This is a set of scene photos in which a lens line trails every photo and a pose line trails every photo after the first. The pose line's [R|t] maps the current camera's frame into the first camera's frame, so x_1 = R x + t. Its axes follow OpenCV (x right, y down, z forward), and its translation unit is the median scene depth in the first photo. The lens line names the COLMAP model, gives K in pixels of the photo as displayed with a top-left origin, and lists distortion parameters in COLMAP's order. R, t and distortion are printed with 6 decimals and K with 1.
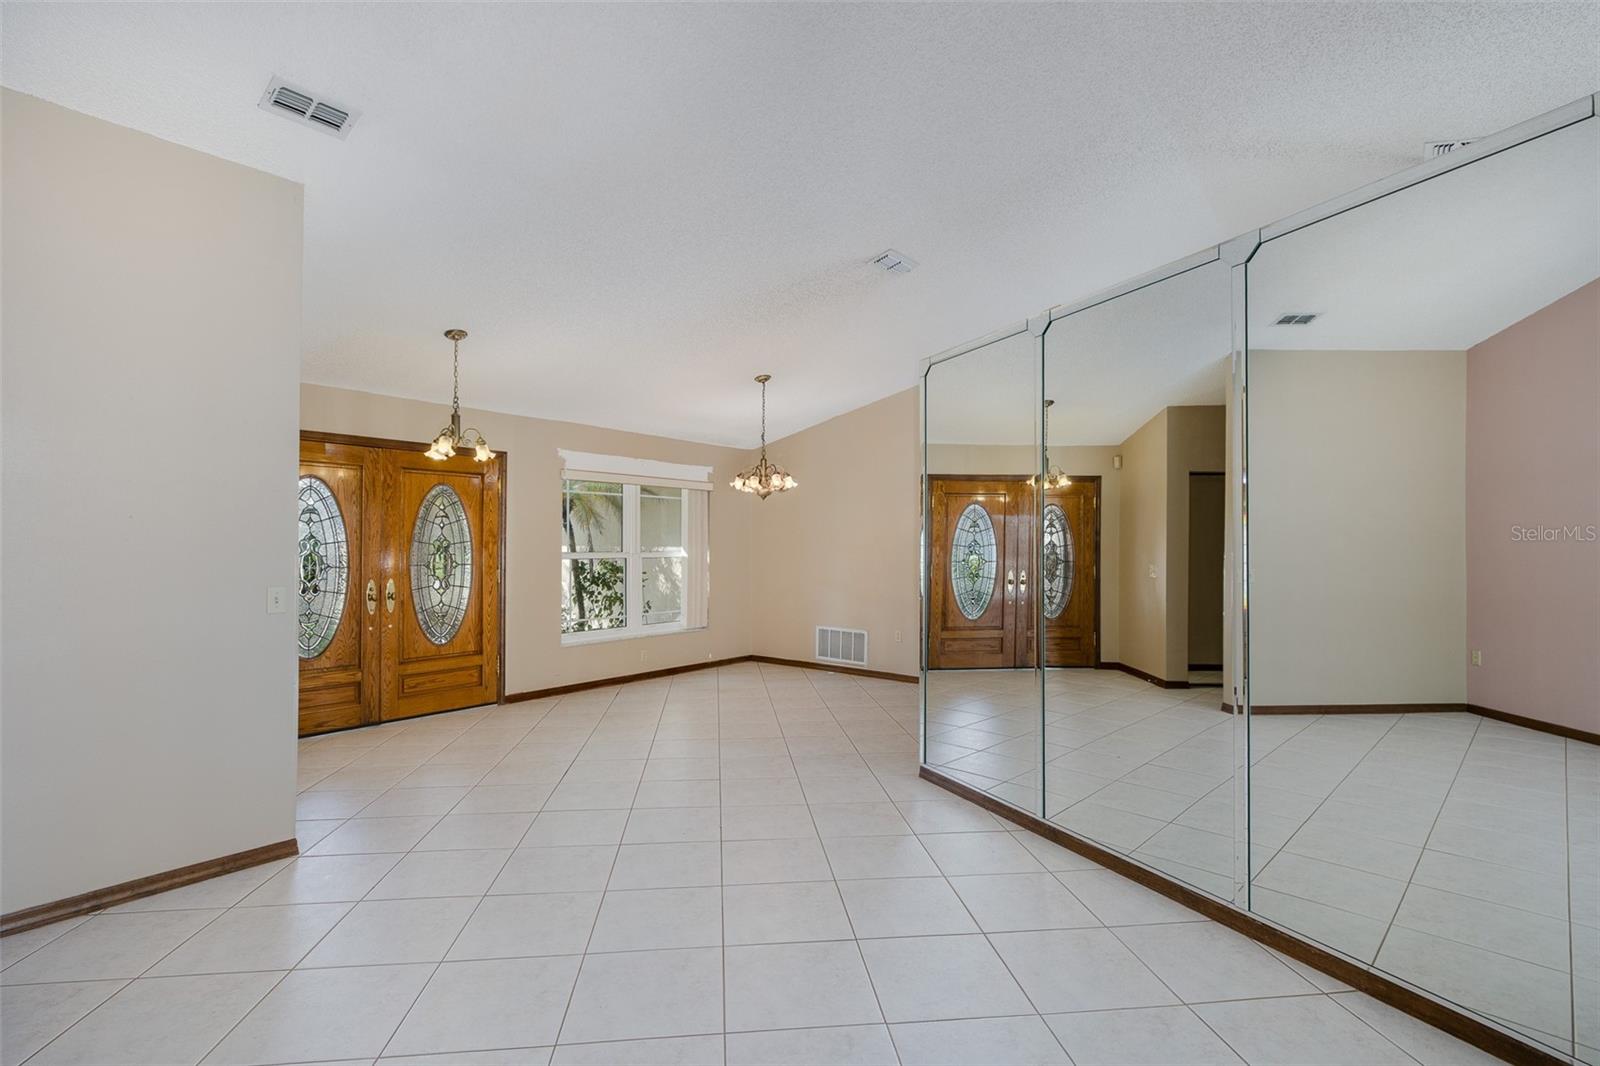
lens RADIAL K [[737.6, 0, 807.3], [0, 737.6, 539.8], [0, 0, 1]] dist [-0.007314, 0.001842]
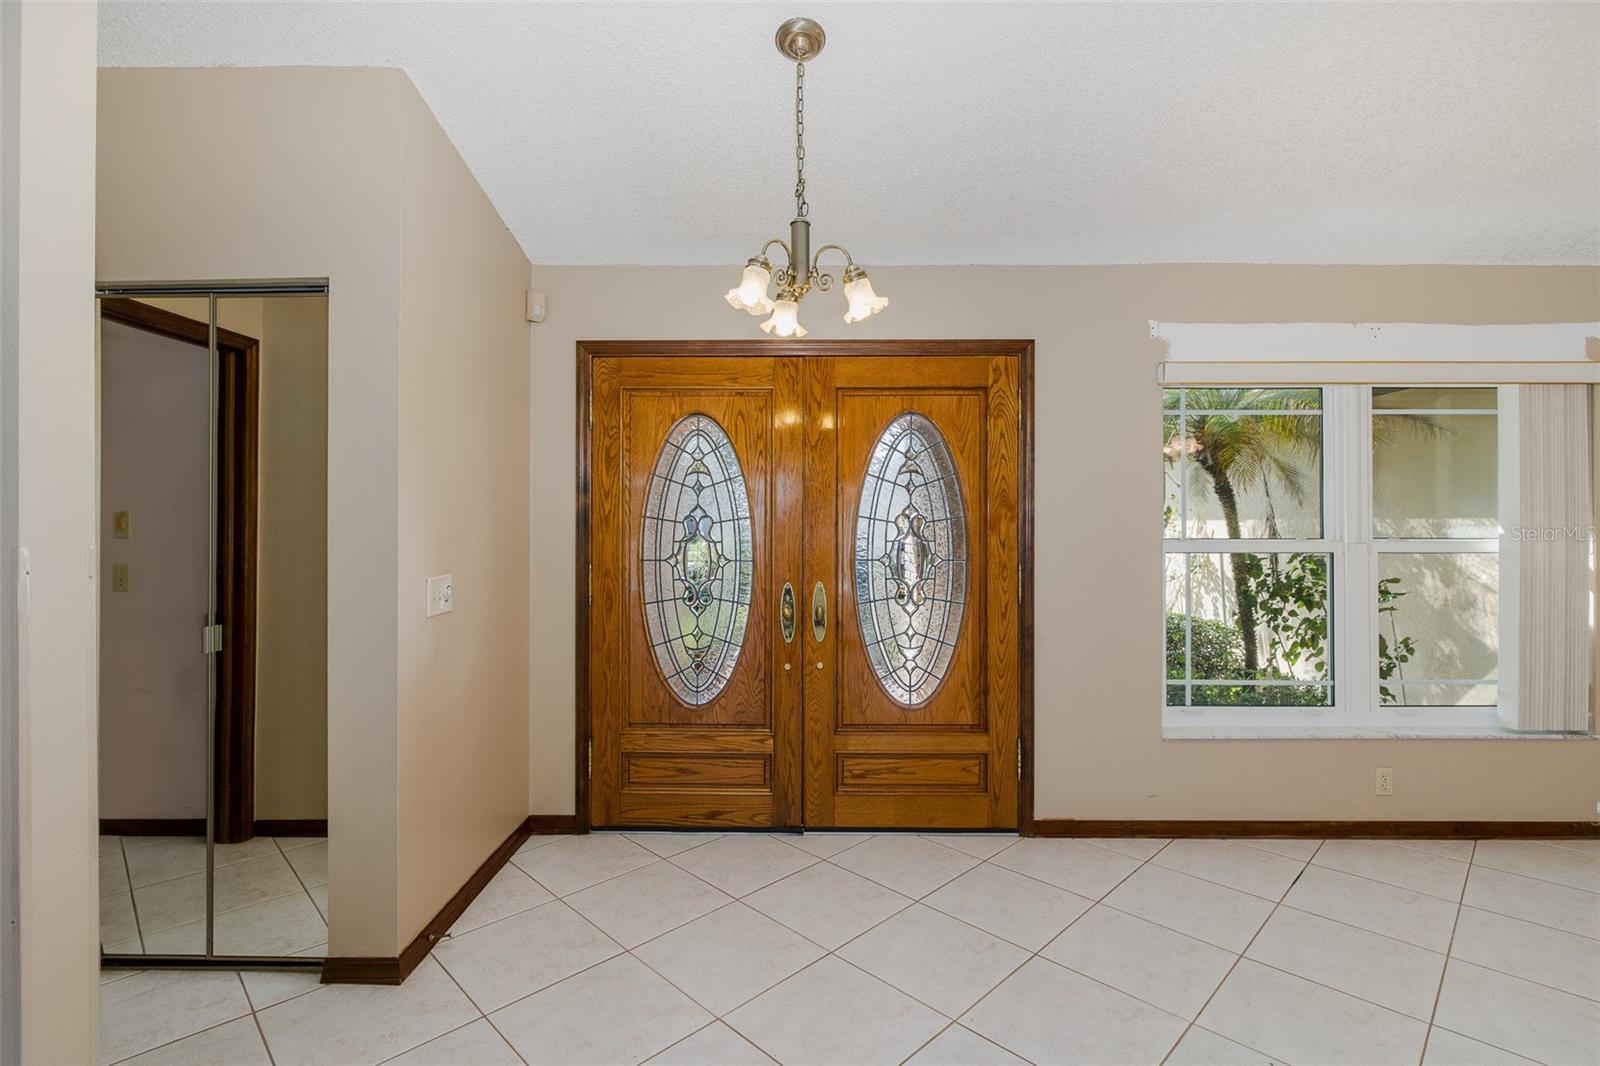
lens RADIAL K [[737.6, 0, 794.3], [0, 737.6, 525.4], [0, 0, 1]] dist [-0.007314, 0.001842]
pose [[0.603453, -0.005299, -0.797381, -0.104127], [0.007092, 0.999974, -0.001278, 0.007800], [0.797367, -0.004883, 0.603475, 0.563339]]
